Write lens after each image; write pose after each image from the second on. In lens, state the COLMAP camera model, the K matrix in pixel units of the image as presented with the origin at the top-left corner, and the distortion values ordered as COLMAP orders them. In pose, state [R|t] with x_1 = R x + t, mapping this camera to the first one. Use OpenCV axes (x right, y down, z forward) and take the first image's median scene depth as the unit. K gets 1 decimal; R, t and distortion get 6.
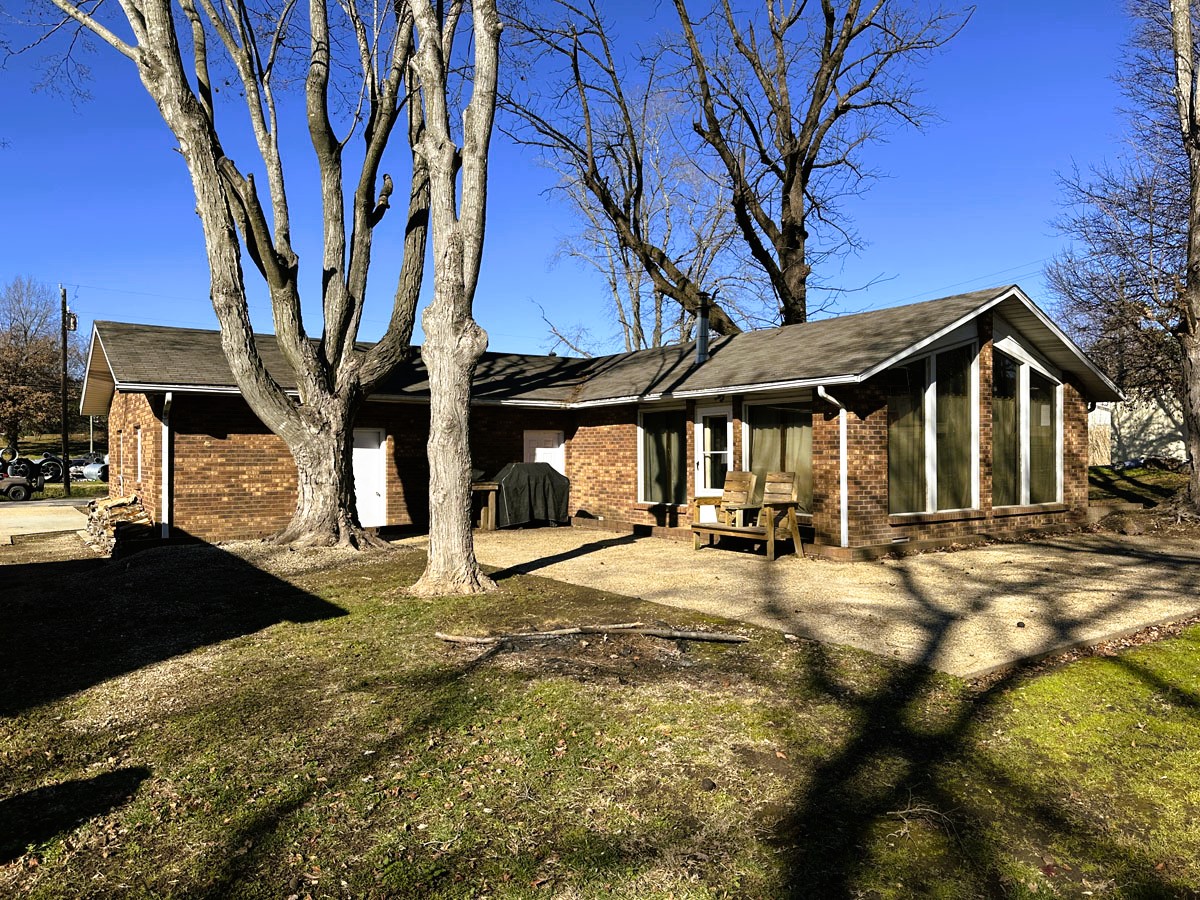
lens RADIAL K [[836.5, 0, 598.9], [0, 836.5, 460.3], [0, 0, 1]] dist [0.051242, -0.072212]
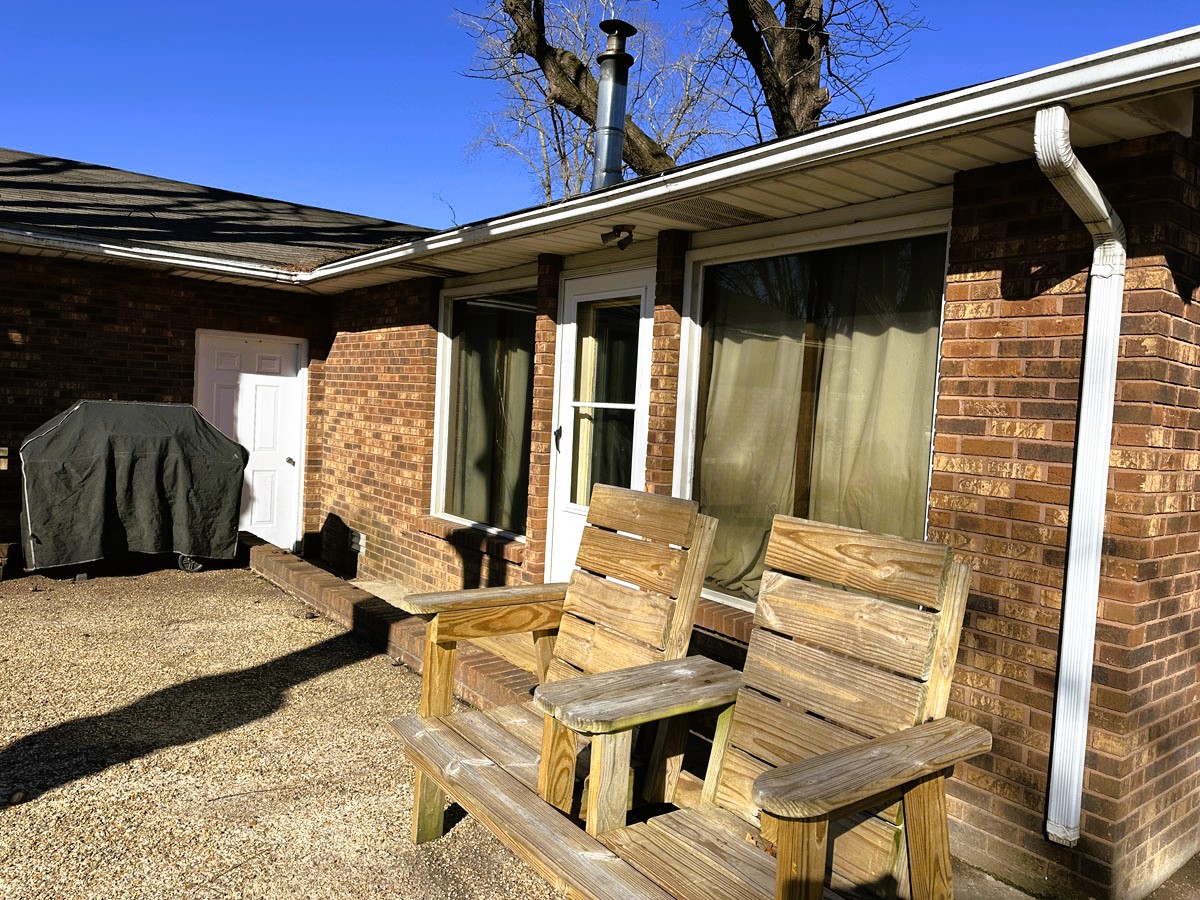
lens RADIAL K [[836.5, 0, 608.4], [0, 836.5, 449.3], [0, 0, 1]] dist [0.051242, -0.072212]
pose [[0.996157, 0.058655, 0.065050, 0.115930], [-0.061463, 0.997223, 0.042052, -0.005690], [-0.062403, -0.045888, 0.996996, 0.630261]]
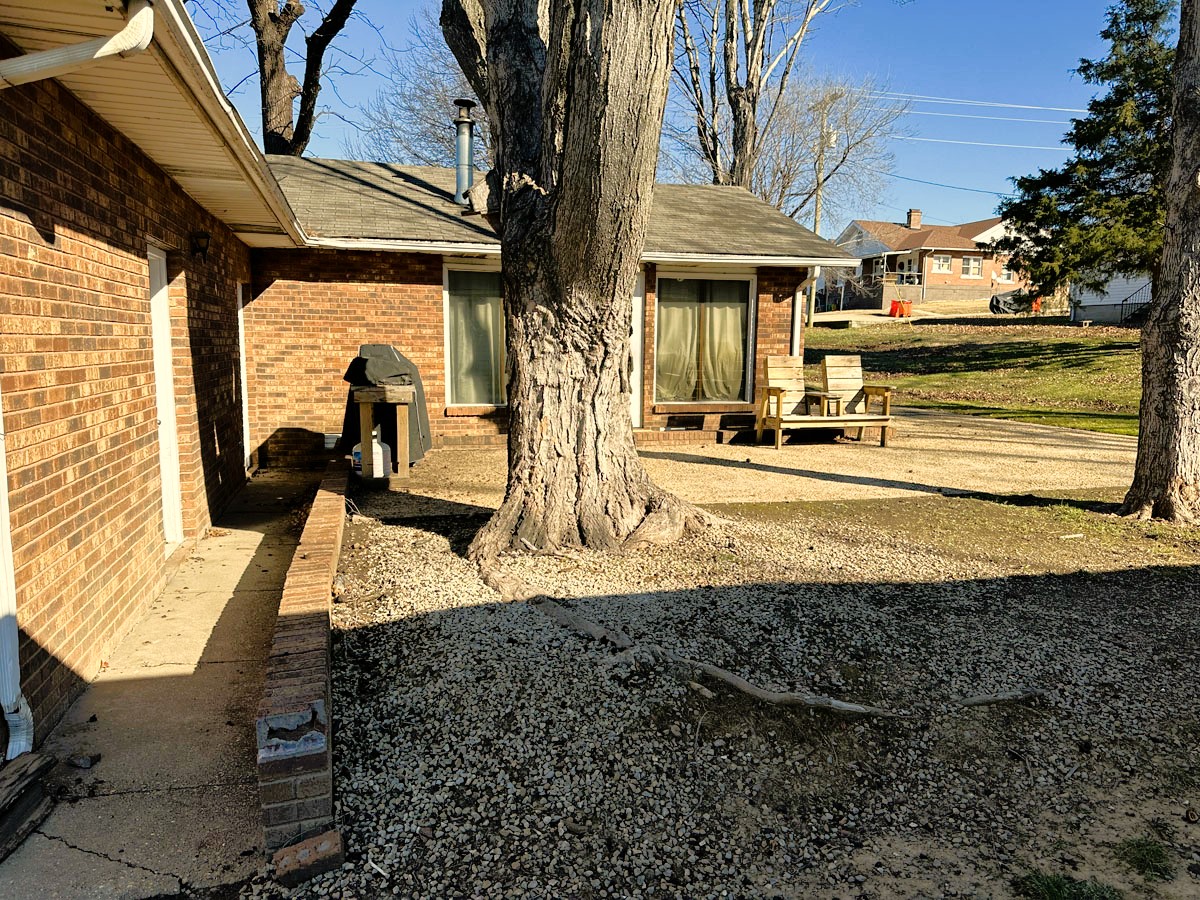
lens RADIAL K [[836.5, 0, 599.0], [0, 836.5, 448.9], [0, 0, 1]] dist [0.051242, -0.072212]
pose [[0.327810, -0.106636, 0.938706, -0.591131], [-0.002498, 0.993508, 0.113733, 0.008908], [-0.944740, -0.039627, 0.325415, 0.722559]]
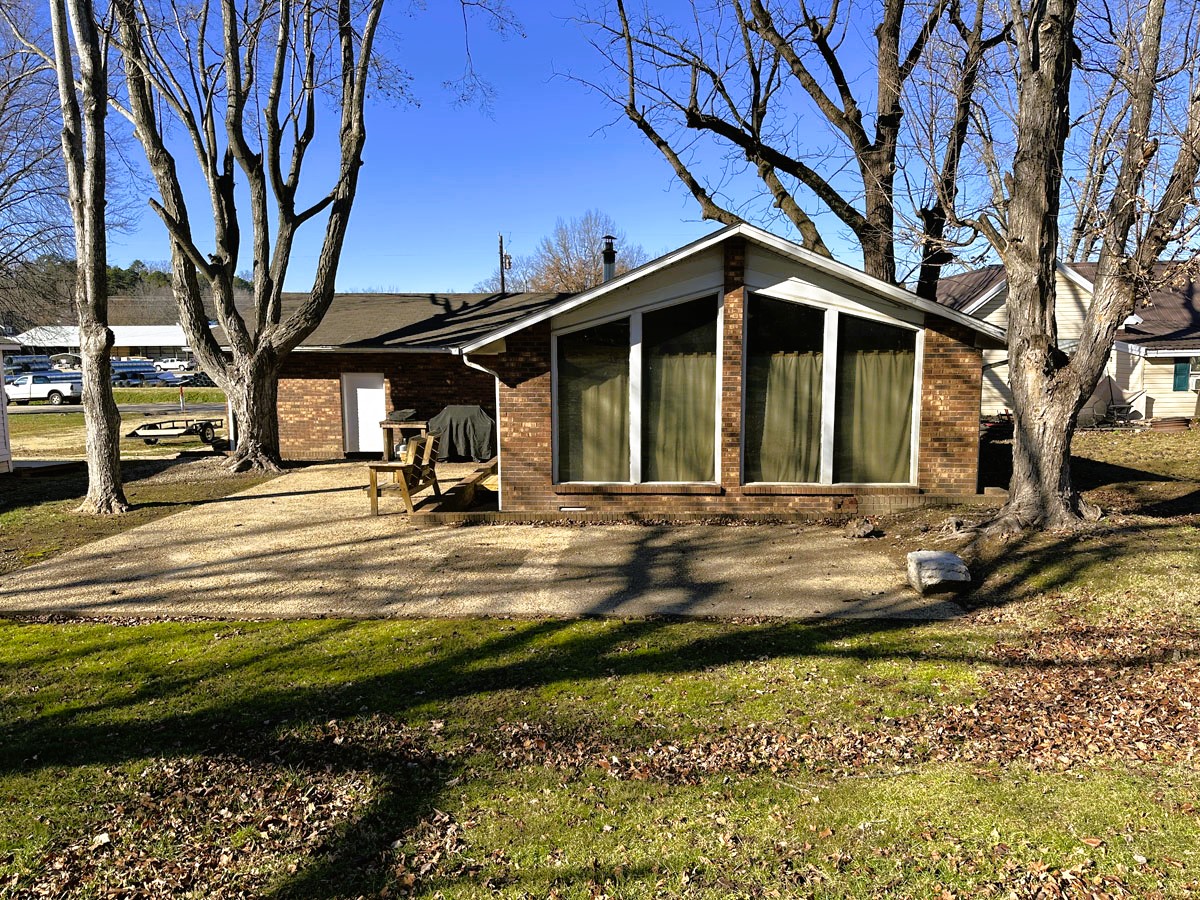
lens RADIAL K [[836.5, 0, 604.2], [0, 836.5, 451.4], [0, 0, 1]] dist [0.051242, -0.072212]
pose [[0.787008, 0.073514, -0.612547, 0.823090], [-0.005324, 0.993648, 0.112411, -0.068225], [0.616919, -0.085207, 0.782400, 0.225546]]
